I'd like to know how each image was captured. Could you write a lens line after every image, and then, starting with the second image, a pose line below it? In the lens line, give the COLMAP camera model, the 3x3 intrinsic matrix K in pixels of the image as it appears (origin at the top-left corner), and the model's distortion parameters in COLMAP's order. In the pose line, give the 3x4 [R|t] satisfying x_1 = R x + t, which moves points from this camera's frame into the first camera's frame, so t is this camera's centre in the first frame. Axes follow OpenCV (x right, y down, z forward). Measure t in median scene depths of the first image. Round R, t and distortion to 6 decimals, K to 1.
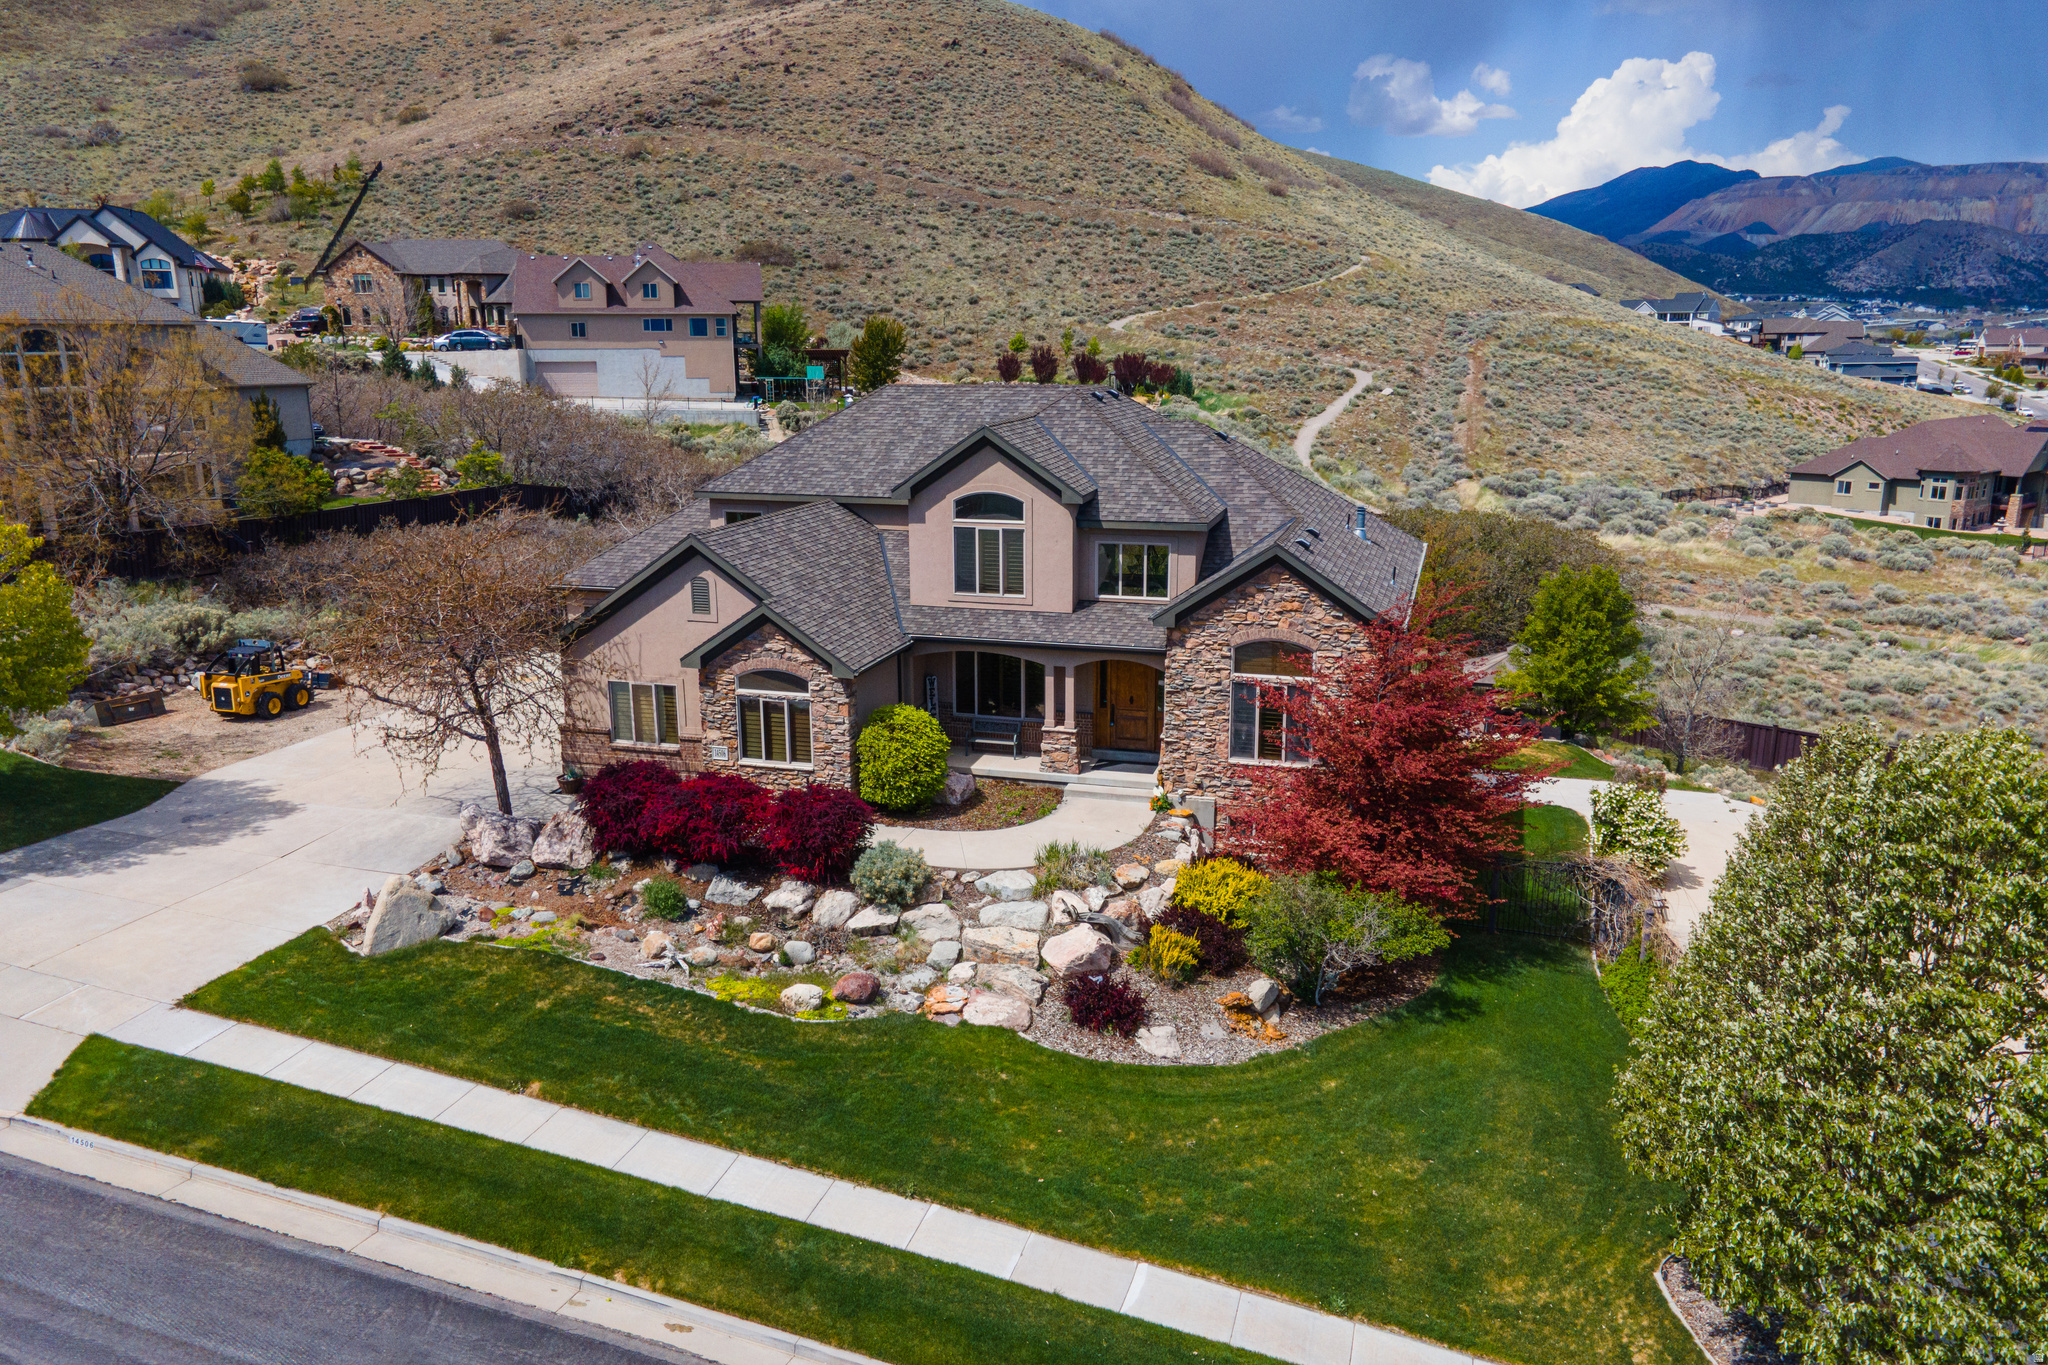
lens RADIAL K [[1485.0, 0, 1023.7], [0, 1485.0, 684.7], [0, 0, 1]] dist [0.025677, 0.037494]
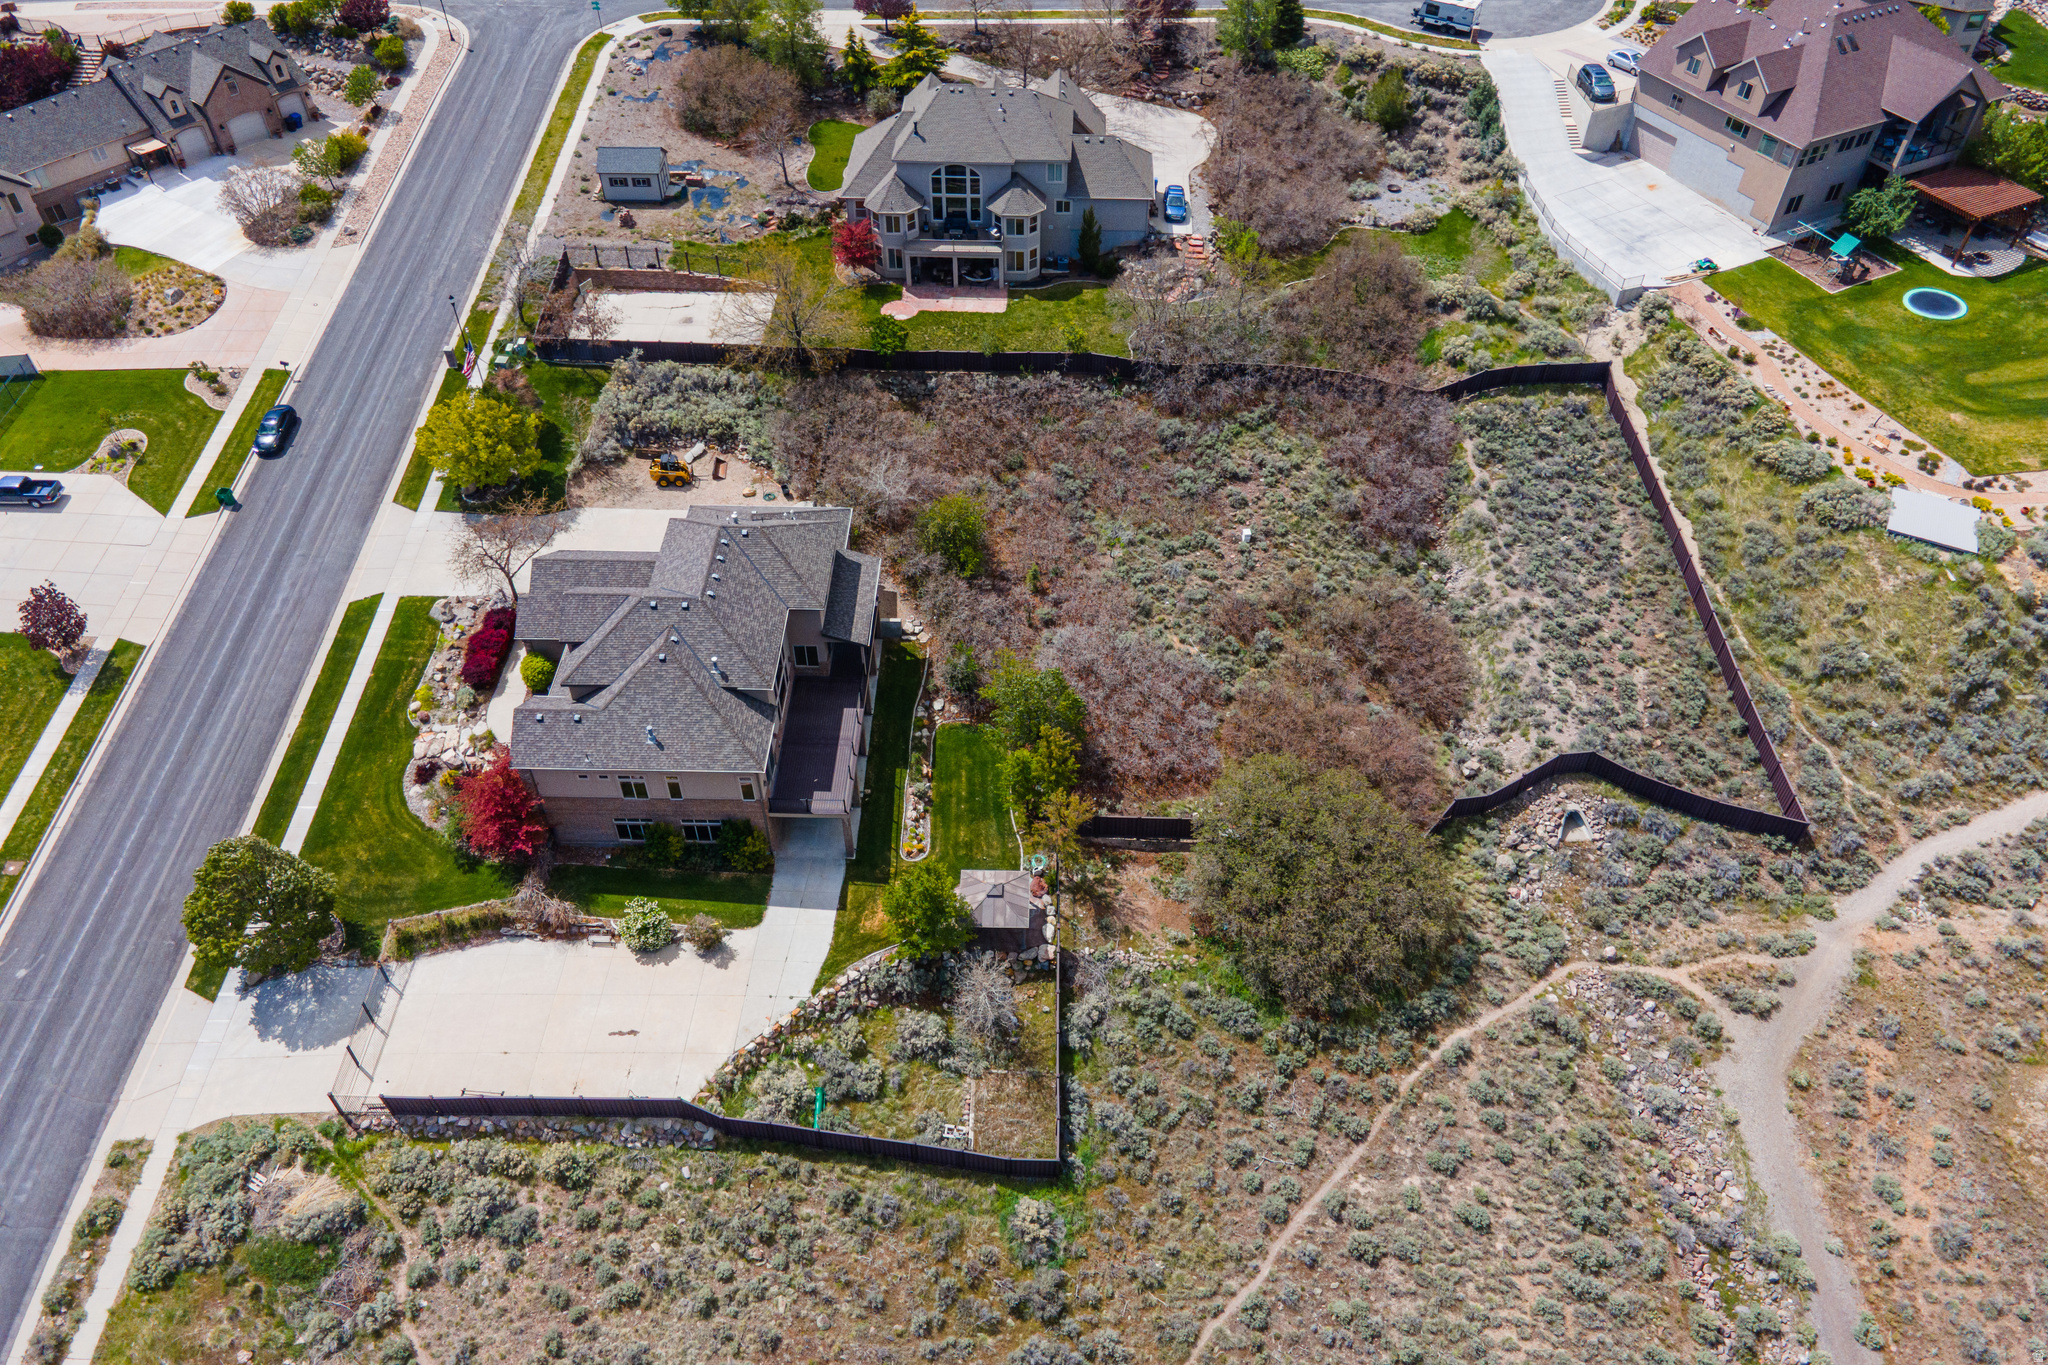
lens RADIAL K [[1485.0, 0, 1023.7], [0, 1485.0, 684.7], [0, 0, 1]] dist [0.025677, 0.037494]
pose [[0.264985, 0.680244, -0.683412, 1.932174], [-0.227255, 0.732840, 0.641327, -1.789546], [0.937090, -0.014633, 0.348781, 0.841539]]
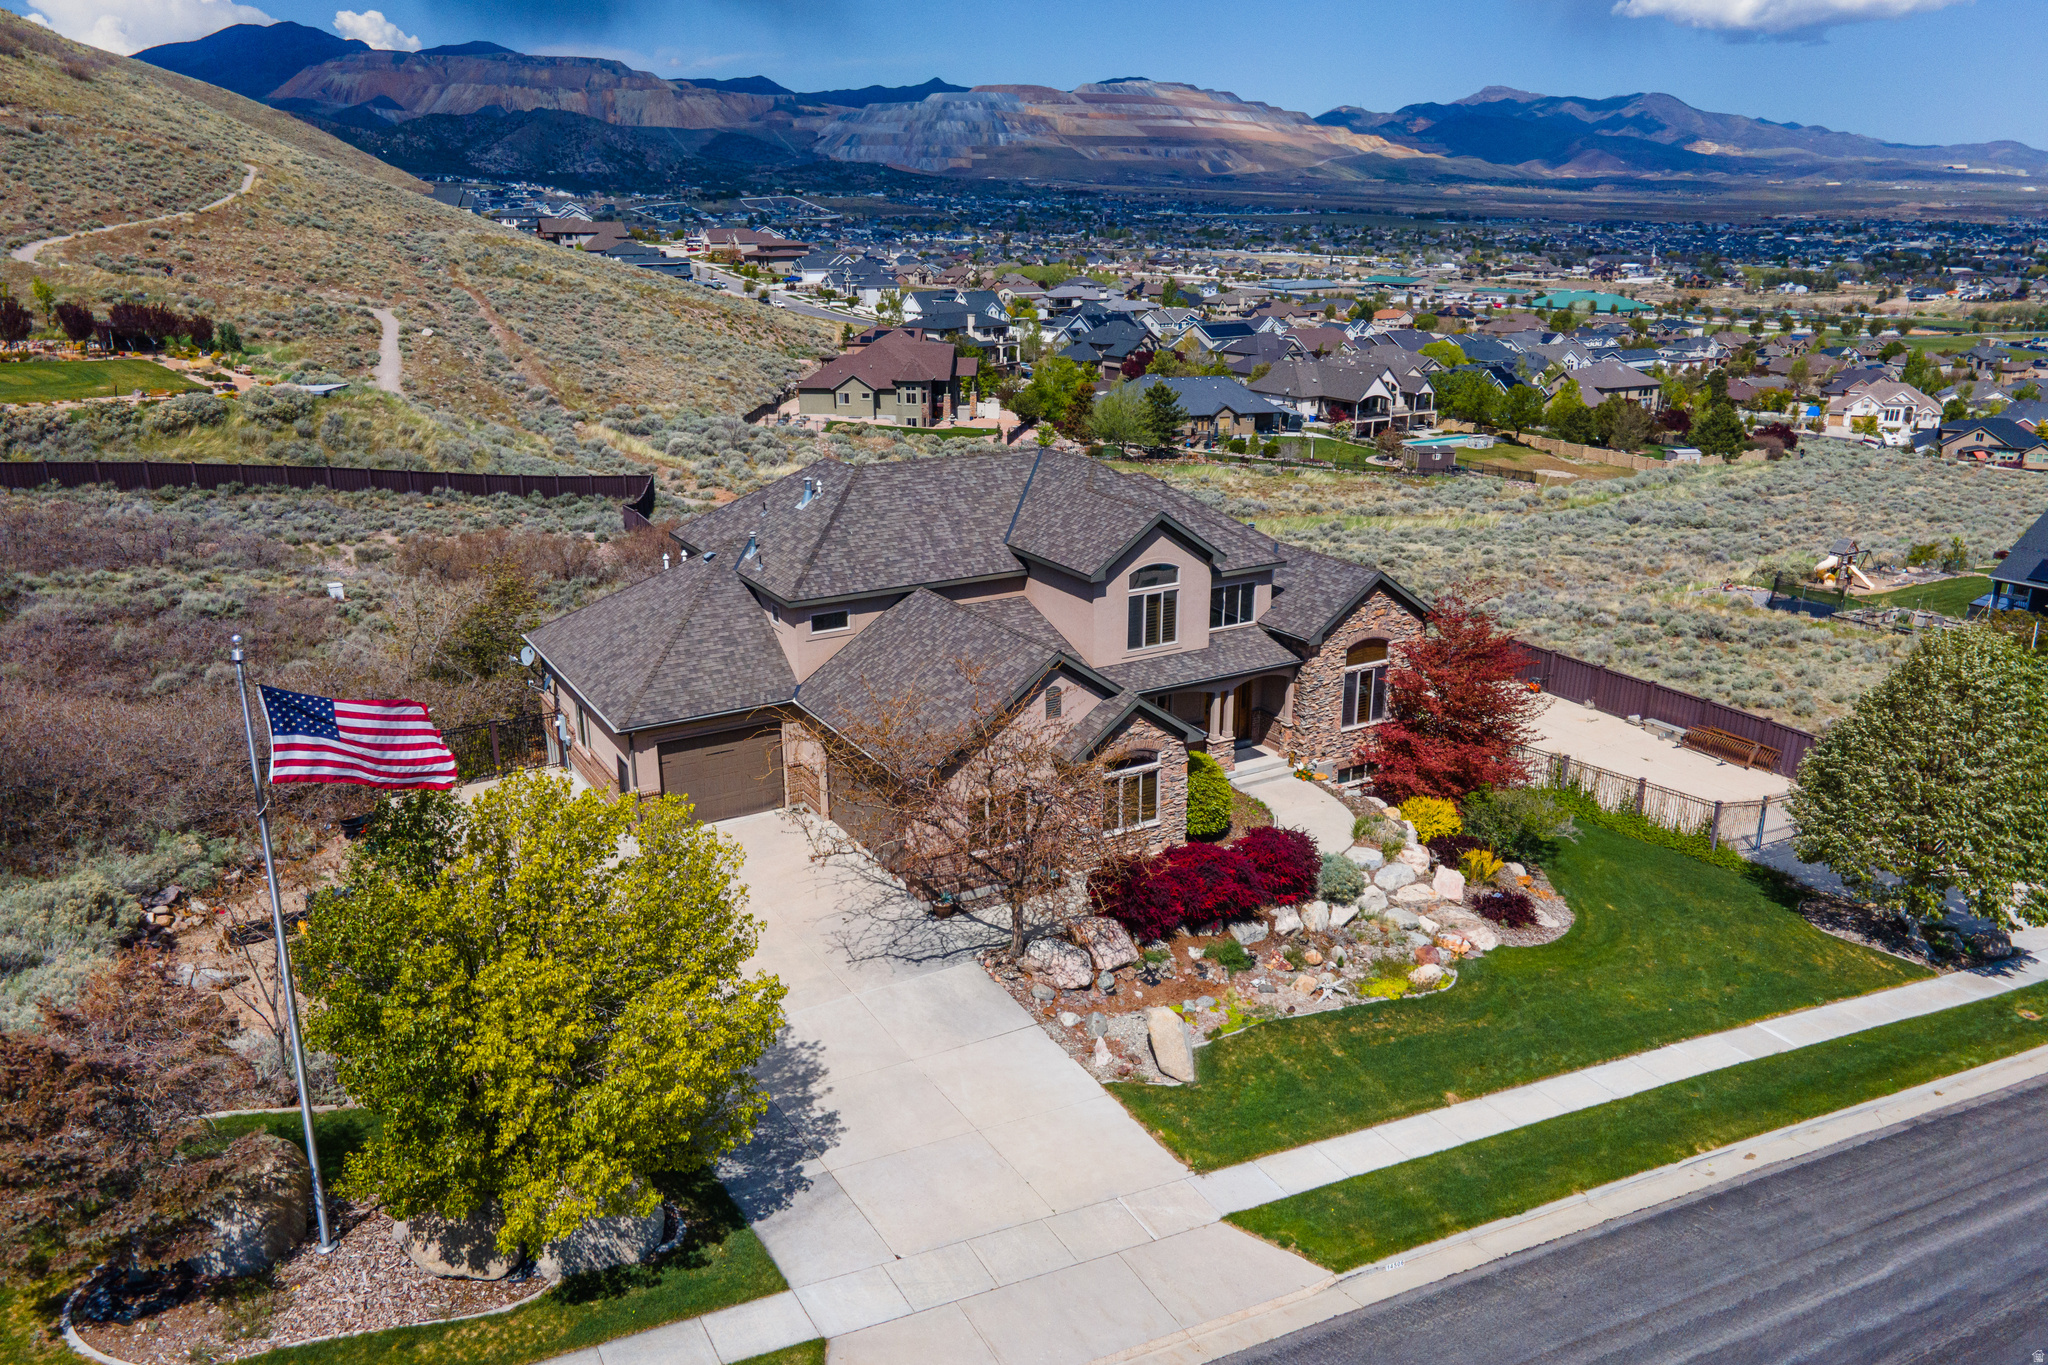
lens RADIAL K [[1485.0, 0, 1023.7], [0, 1485.0, 684.7], [0, 0, 1]] dist [0.025677, 0.037494]
pose [[0.683522, -0.222862, 0.695076, -0.961397], [0.169014, 0.974693, 0.146311, -0.229579], [-0.710093, 0.017471, 0.703891, 0.230255]]
